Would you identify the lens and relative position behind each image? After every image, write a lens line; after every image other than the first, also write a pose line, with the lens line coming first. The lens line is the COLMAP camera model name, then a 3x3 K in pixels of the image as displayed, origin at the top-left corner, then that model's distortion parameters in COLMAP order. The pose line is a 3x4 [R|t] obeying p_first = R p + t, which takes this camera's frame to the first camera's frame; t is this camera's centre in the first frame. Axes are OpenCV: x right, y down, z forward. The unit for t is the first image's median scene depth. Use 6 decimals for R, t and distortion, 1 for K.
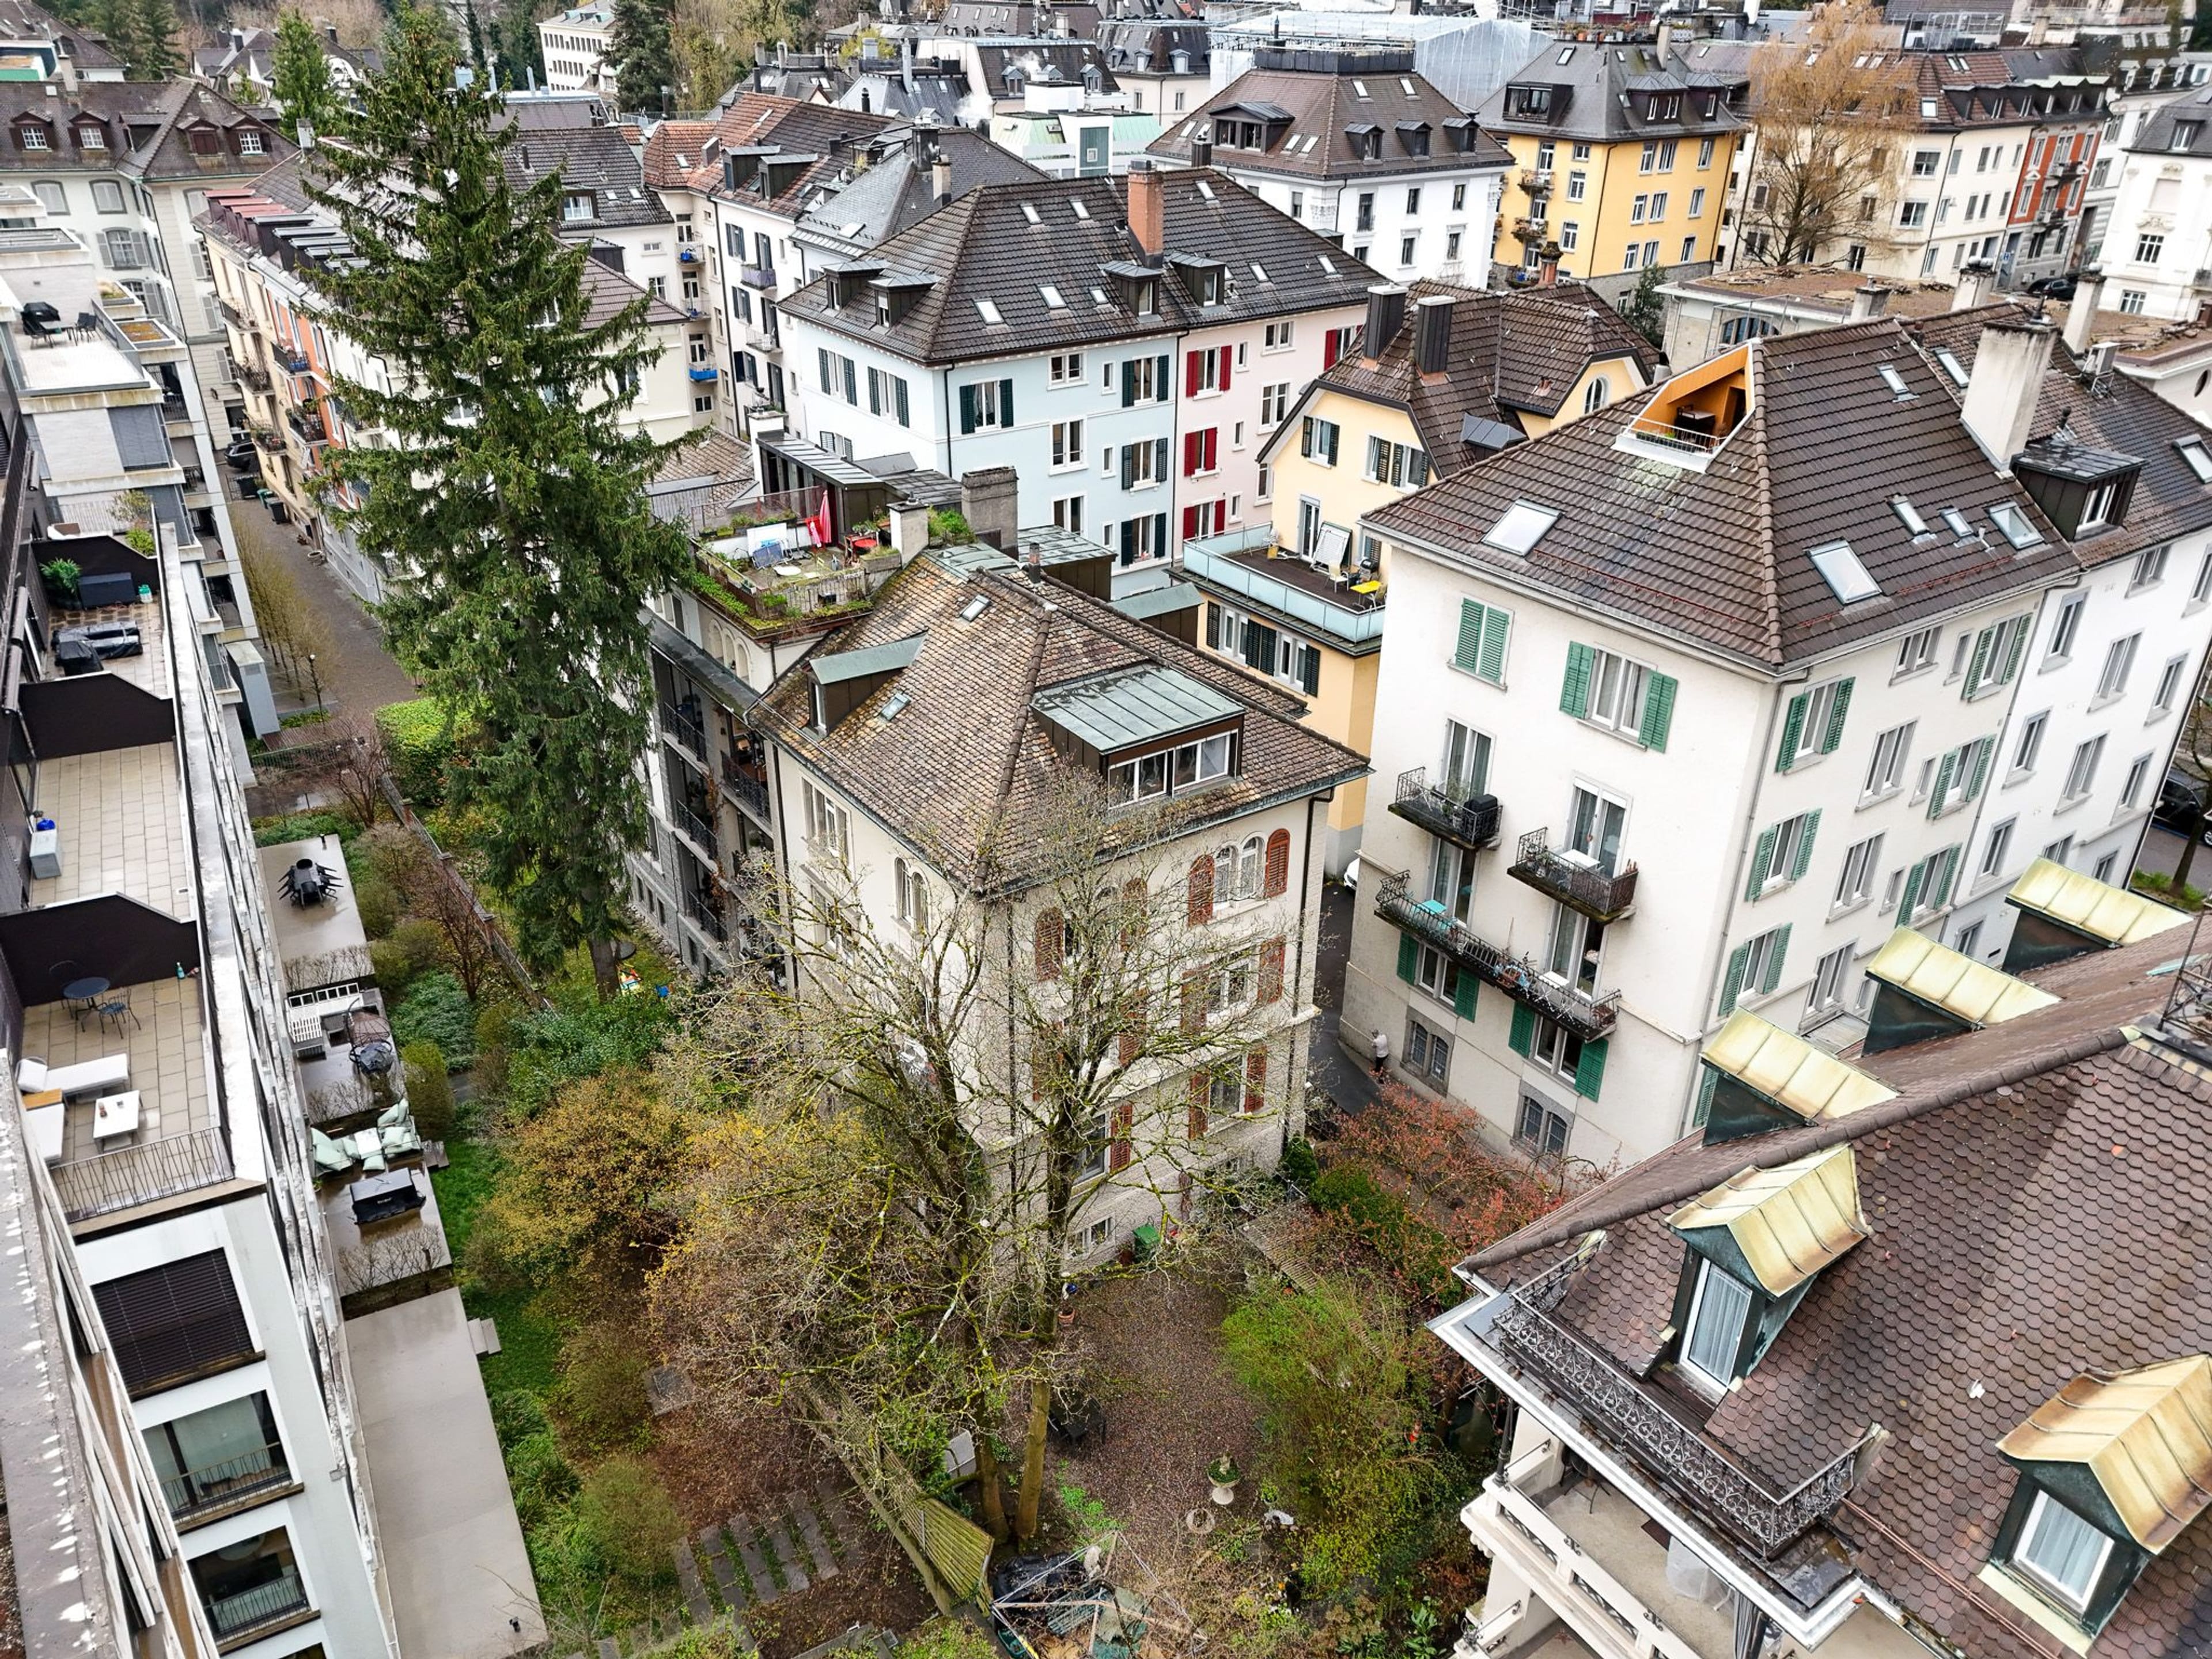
lens RADIAL K [[1608.0, 0, 1101.1], [0, 1608.0, 823.1], [0, 0, 1]] dist [0.119005, -0.146256]
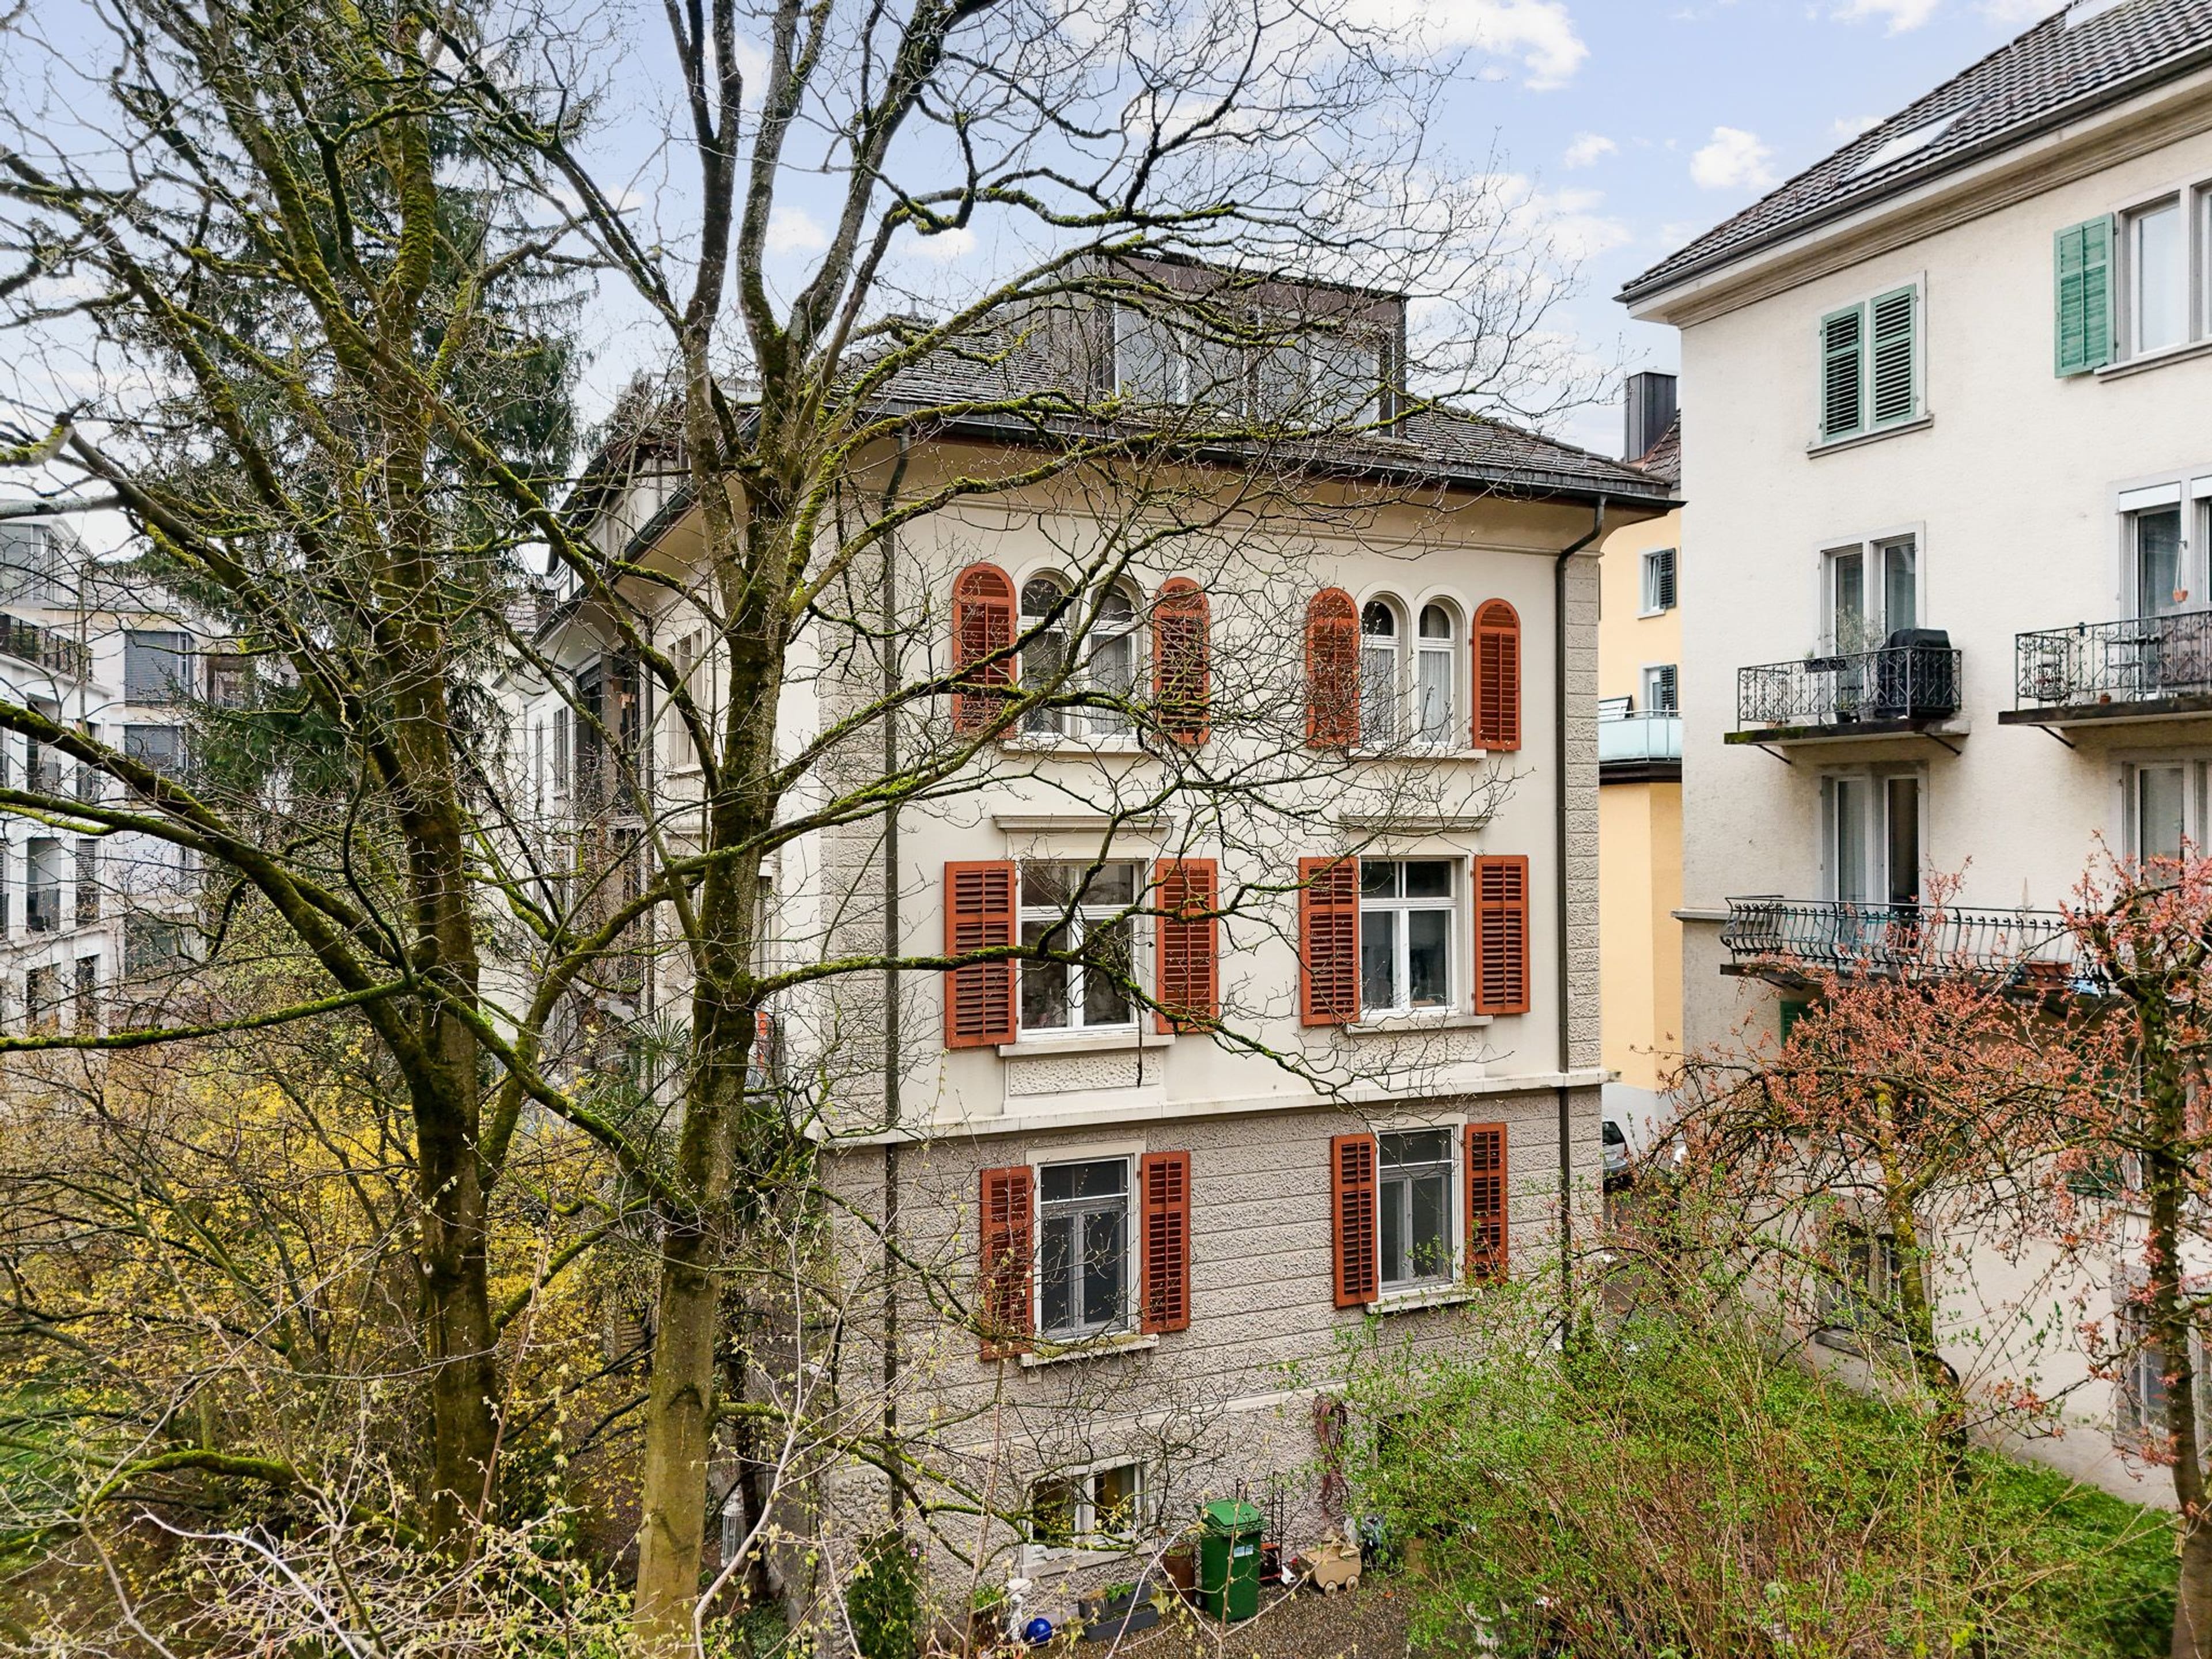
lens RADIAL K [[1608.0, 0, 1101.1], [0, 1608.0, 823.1], [0, 0, 1]] dist [0.119005, -0.146256]
pose [[0.986408, -0.020456, -0.163037, 0.067681], [-0.058927, 0.882181, -0.467209, 0.294182], [0.153386, 0.470466, 0.868985, 0.551072]]
